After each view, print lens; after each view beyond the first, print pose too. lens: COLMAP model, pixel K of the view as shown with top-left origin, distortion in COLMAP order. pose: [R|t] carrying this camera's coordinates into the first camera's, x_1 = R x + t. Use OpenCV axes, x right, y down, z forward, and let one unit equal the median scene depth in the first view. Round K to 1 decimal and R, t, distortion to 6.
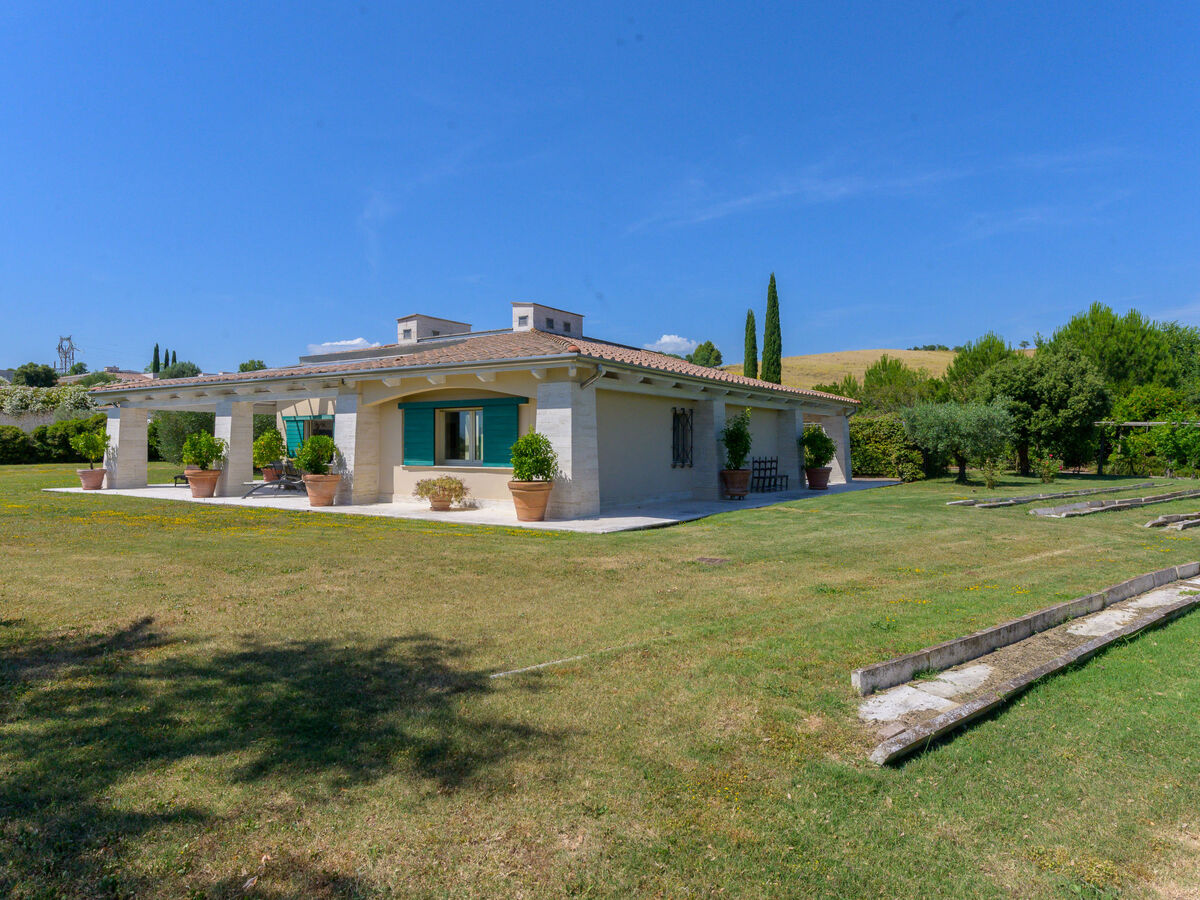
lens RADIAL K [[757.5, 0, 595.5], [0, 757.5, 452.8], [0, 0, 1]] dist [0.024019, -0.012407]
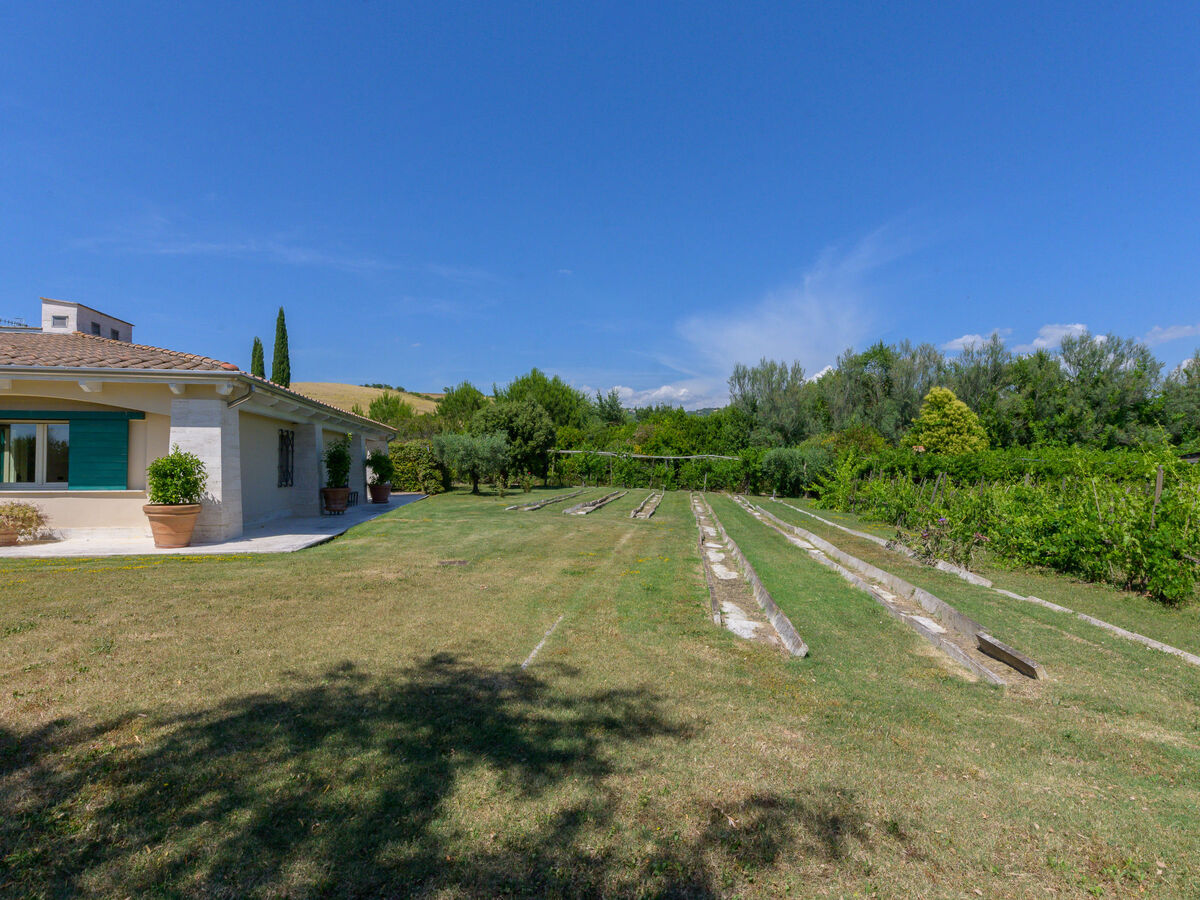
lens RADIAL K [[643.1, 0, 599.9], [0, 643.1, 450.1], [0, 0, 1]] dist [0.020706, -0.007269]
pose [[0.729131, 0.018681, 0.684119, -0.145135], [0.004367, 0.999480, -0.031946, -0.000655], [-0.684361, 0.026281, 0.728670, 0.038548]]
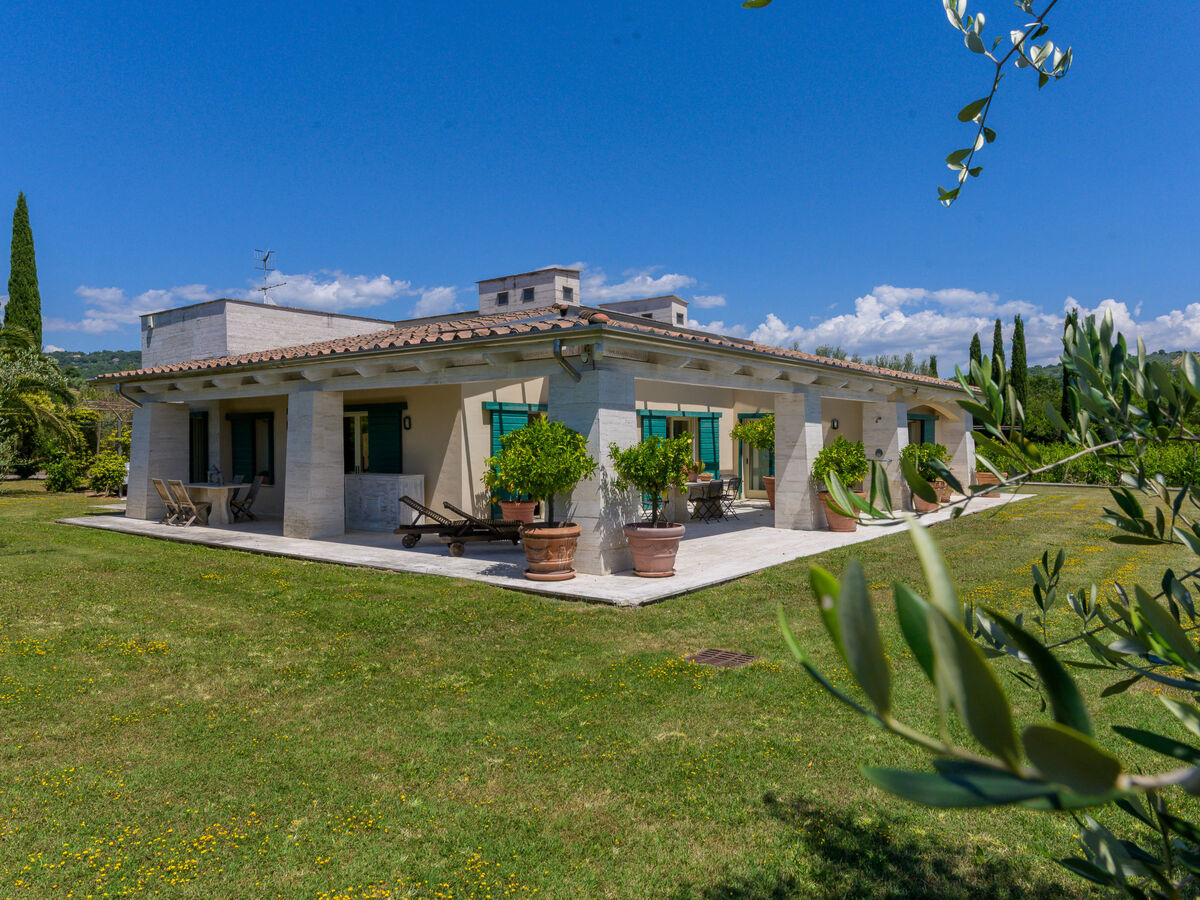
lens RADIAL K [[837.6, 0, 606.3], [0, 837.6, 443.0], [0, 0, 1]] dist [0.020045, -0.010678]
pose [[0.058946, -0.005341, 0.998247, -1.099264], [0.011836, 0.999919, 0.004651, -0.024157], [-0.998191, 0.011541, 0.059005, 0.991387]]
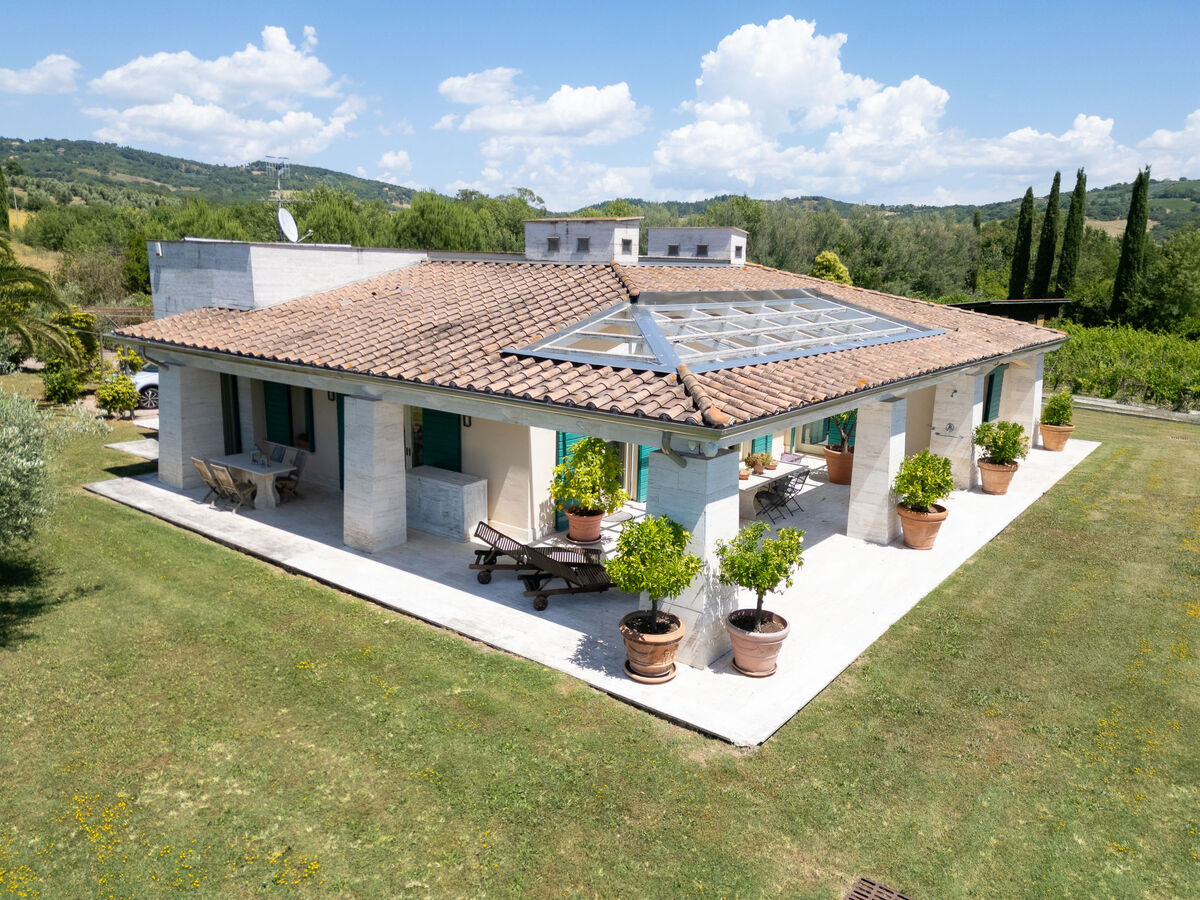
lens RADIAL K [[868.8, 0, 606.3], [0, 868.8, 452.4], [0, 0, 1]] dist [0.073267, -0.029413]
pose [[0.056560, -0.214718, 0.975037, -1.078392], [-0.016853, 0.976256, 0.215964, -0.157501], [-0.998257, -0.028647, 0.051598, 1.049515]]
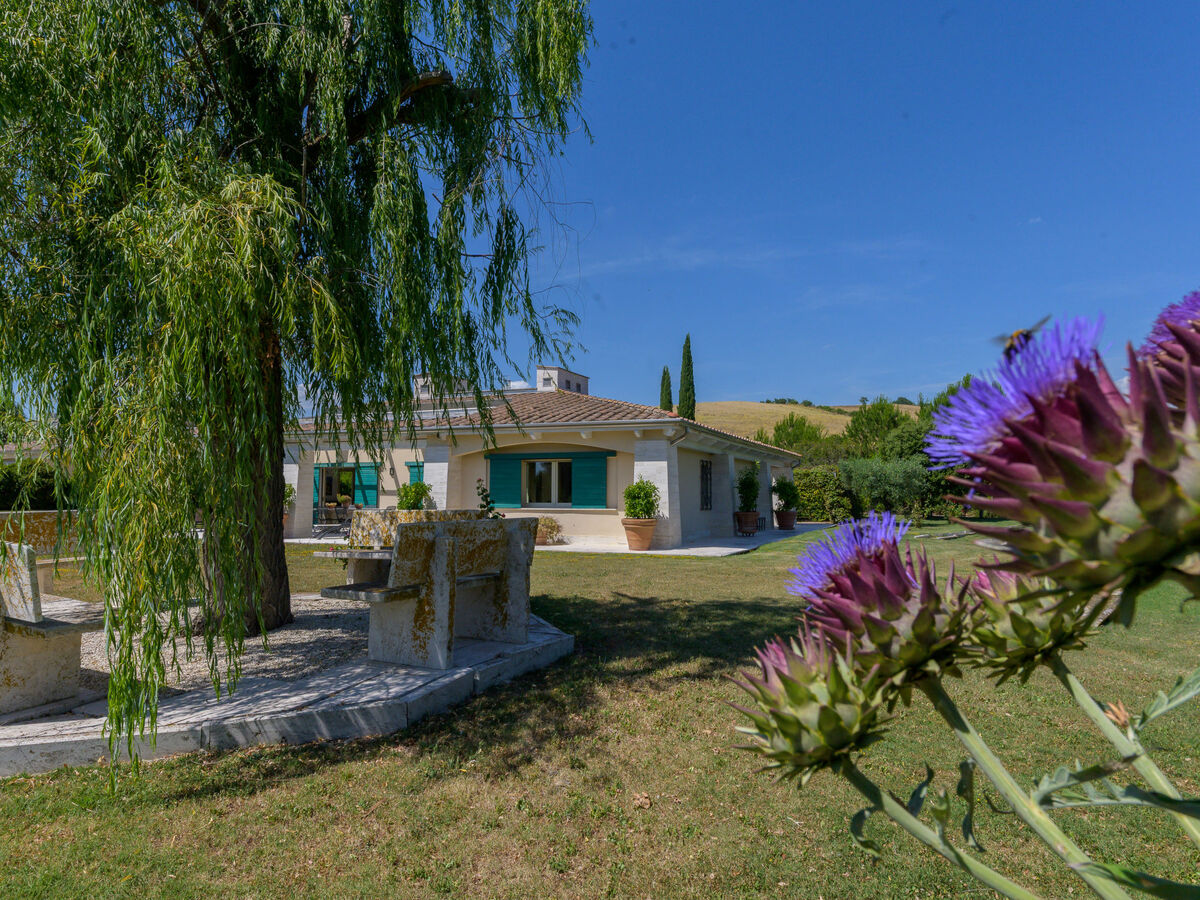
lens RADIAL K [[787.6, 0, 597.2], [0, 787.6, 475.8], [0, 0, 1]] dist [0.042549, -0.001276]
pose [[0.981568, 0.006539, 0.190999, -0.236806], [-0.000130, 0.999437, -0.033549, 0.005798], [-0.191111, 0.032906, 0.981017, -0.160250]]
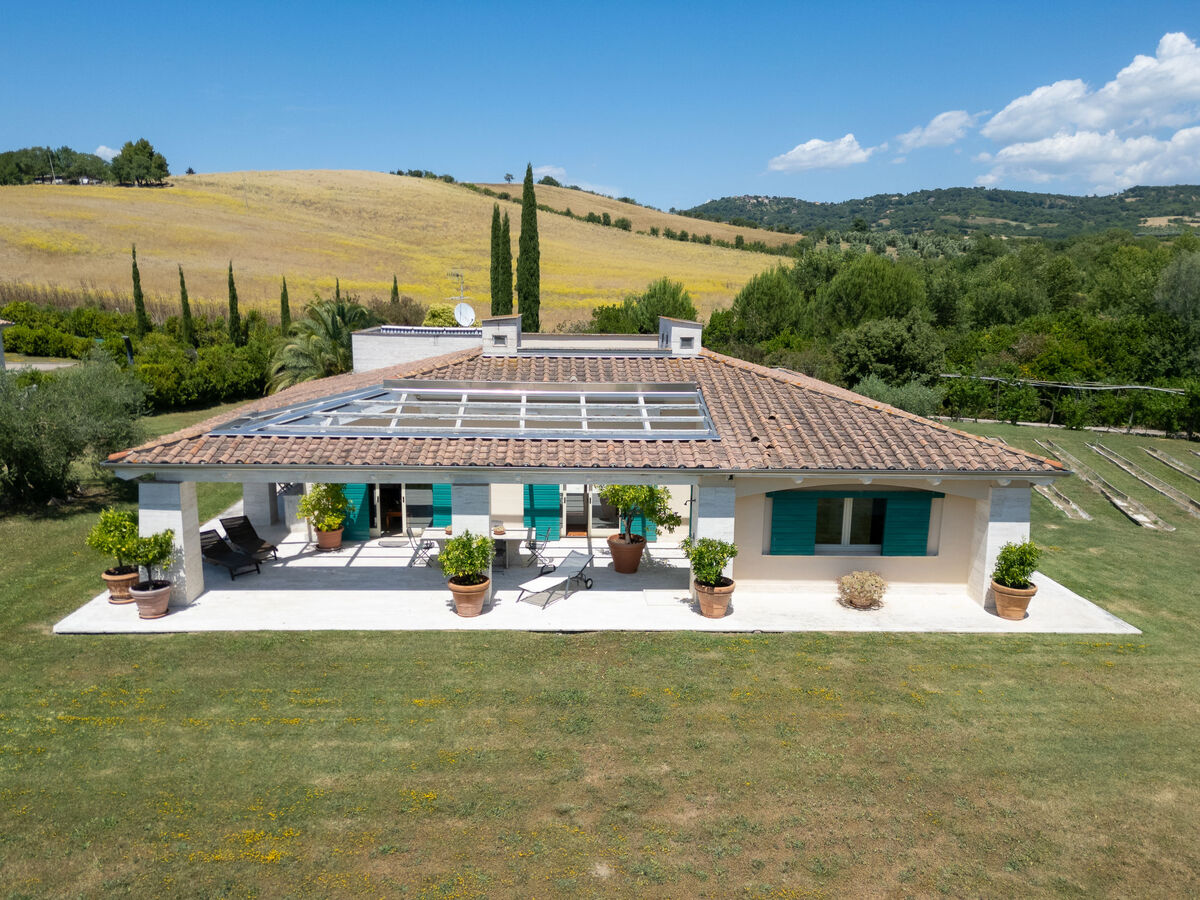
lens RADIAL K [[903.5, 0, 573.0], [0, 903.5, 491.2], [0, 0, 1]] dist [0.069145, -0.021068]
pose [[0.815352, -0.121848, 0.565998, -0.796124], [-0.005218, 0.976017, 0.217633, -0.225631], [-0.578941, -0.180401, 0.795162, 0.191260]]
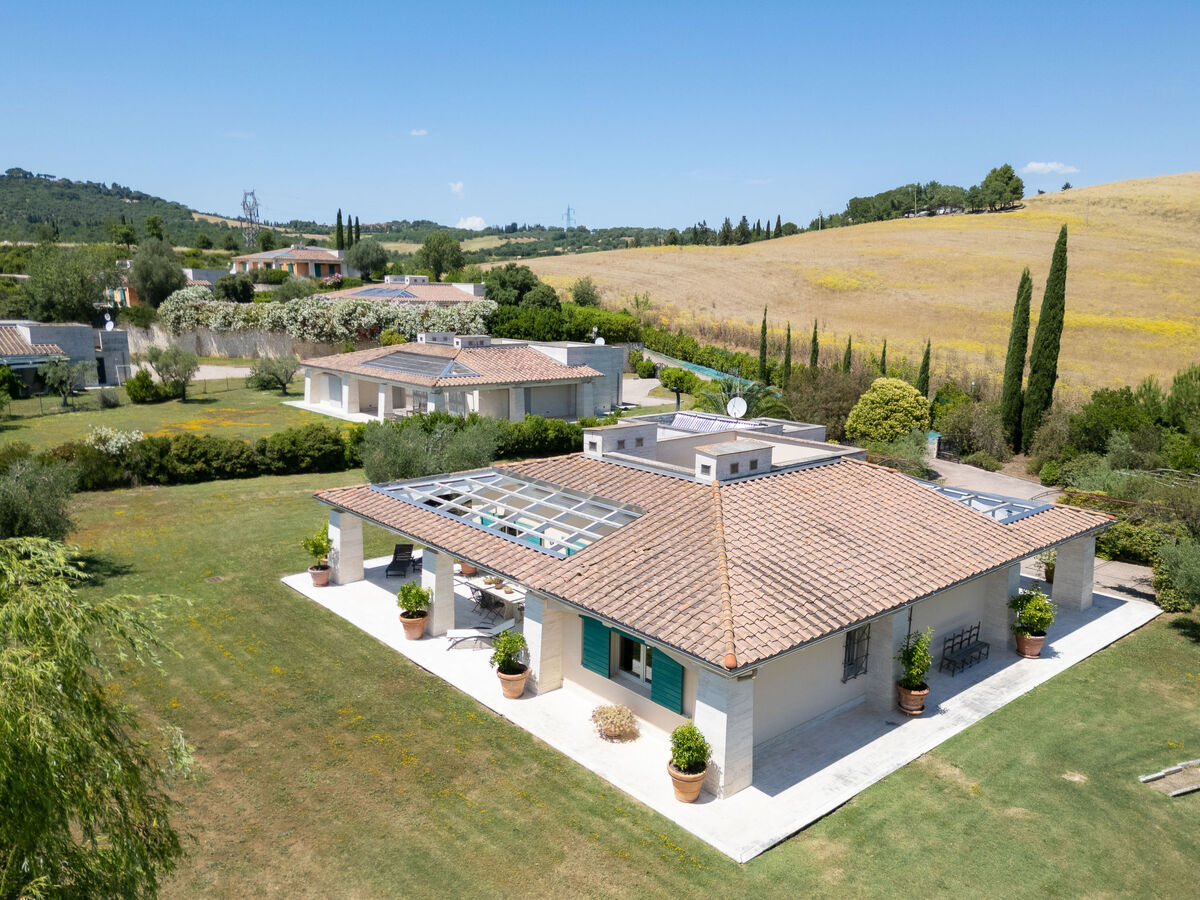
lens RADIAL K [[903.5, 0, 586.8], [0, 903.5, 492.8], [0, 0, 1]] dist [0.069145, -0.021068]
pose [[0.965368, 0.068530, -0.251732, 0.048616], [-0.012883, 0.976229, 0.216358, -0.379064], [0.260575, -0.205622, 0.943303, -0.135204]]
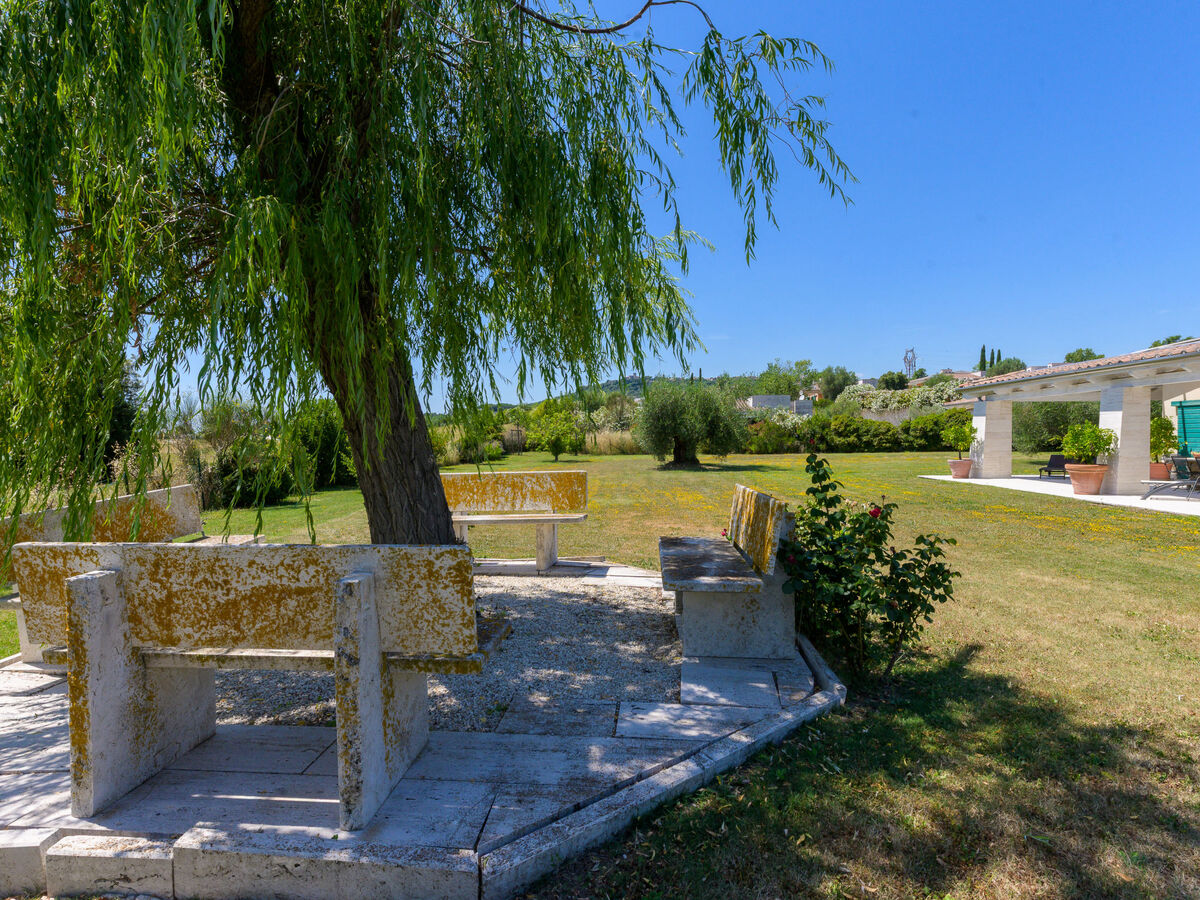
lens RADIAL K [[661.3, 0, 601.4], [0, 661.3, 452.6], [0, 0, 1]] dist [0.008162, -0.001931]
pose [[0.508370, 0.012518, -0.861048, -0.107516], [0.002322, 0.999871, 0.015907, -0.004823], [0.861136, -0.010086, 0.508275, 0.082648]]
